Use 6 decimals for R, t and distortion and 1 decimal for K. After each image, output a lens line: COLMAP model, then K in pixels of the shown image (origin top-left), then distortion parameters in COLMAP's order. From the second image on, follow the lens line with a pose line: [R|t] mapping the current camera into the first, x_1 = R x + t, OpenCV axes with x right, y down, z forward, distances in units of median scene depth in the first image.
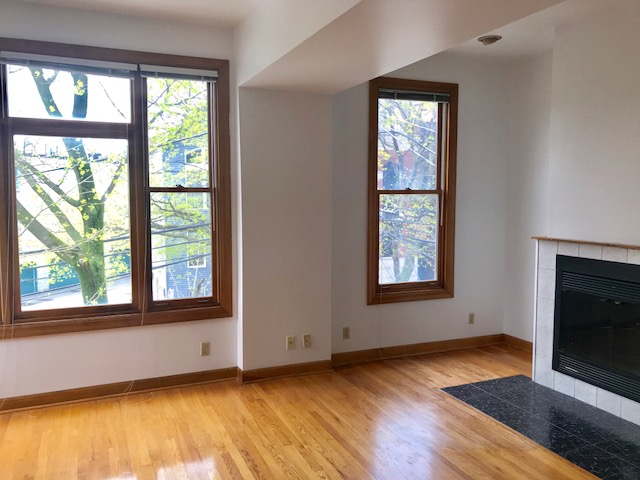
lens RADIAL K [[511.0, 0, 317.8], [0, 511.0, 240.2], [0, 0, 1]] dist [-0.033909, -0.004652]
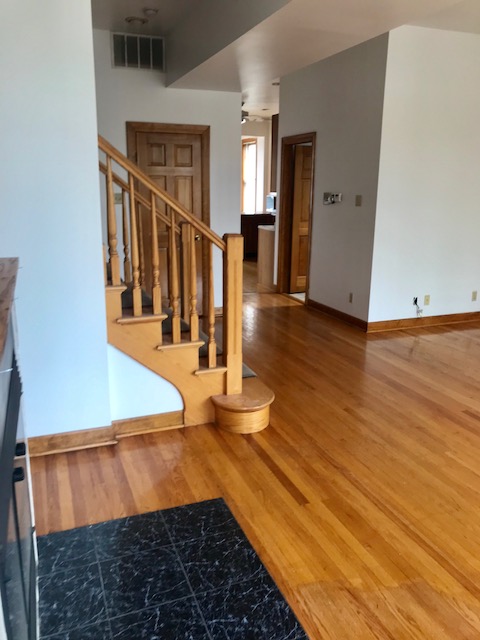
lens RADIAL K [[511.0, 0, 240.3], [0, 511.0, 319.9], [0, 0, 1]] dist [-0.033909, -0.004652]
pose [[-0.999313, -0.017667, 0.032575, 0.403930], [-0.006073, 0.945232, 0.326341, -0.079770], [-0.036557, 0.325919, -0.944690, 1.229498]]
